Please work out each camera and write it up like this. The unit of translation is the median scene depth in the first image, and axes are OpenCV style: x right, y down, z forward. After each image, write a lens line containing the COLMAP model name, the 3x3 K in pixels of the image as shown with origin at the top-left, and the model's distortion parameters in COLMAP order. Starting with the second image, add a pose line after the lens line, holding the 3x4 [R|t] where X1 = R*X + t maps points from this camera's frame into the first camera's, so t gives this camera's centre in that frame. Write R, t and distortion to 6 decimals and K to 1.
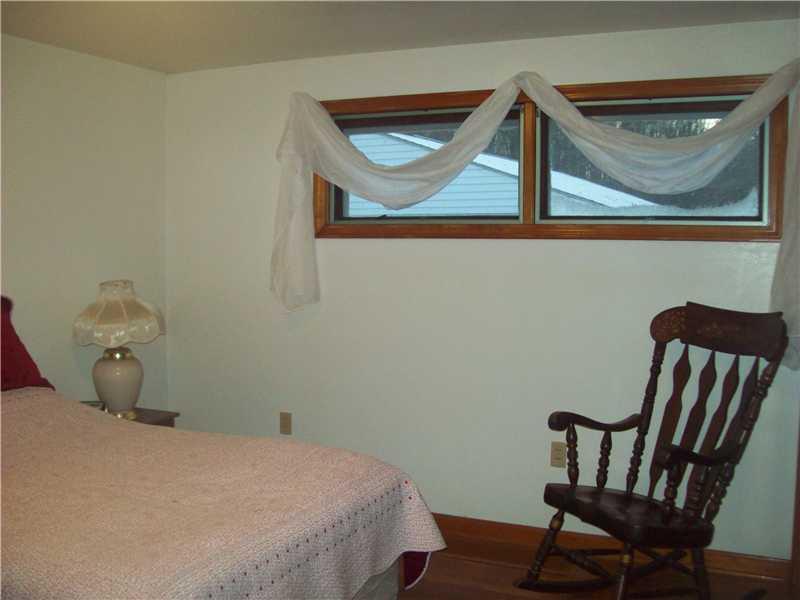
lens RADIAL K [[890.4, 0, 400.0], [0, 890.4, 300.0], [0, 0, 1]] dist [-0.171123, 0.057105]
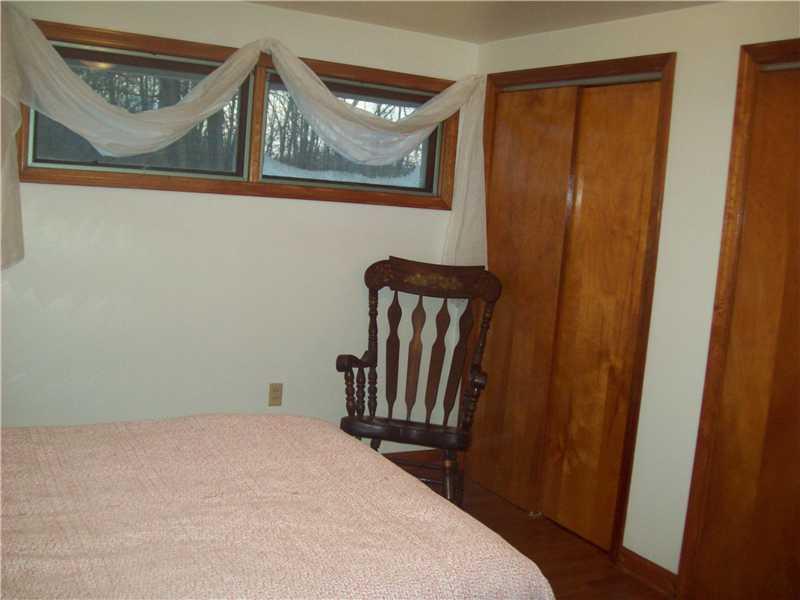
lens RADIAL K [[834.9, 0, 399.8], [0, 834.9, 323.9], [0, 0, 1]] dist [-0.151926, 0.023101]
pose [[0.585596, -0.075991, 0.807033, -0.564750], [-0.015186, 0.994393, 0.104652, -0.024020], [-0.810461, -0.073539, 0.581159, 0.277125]]
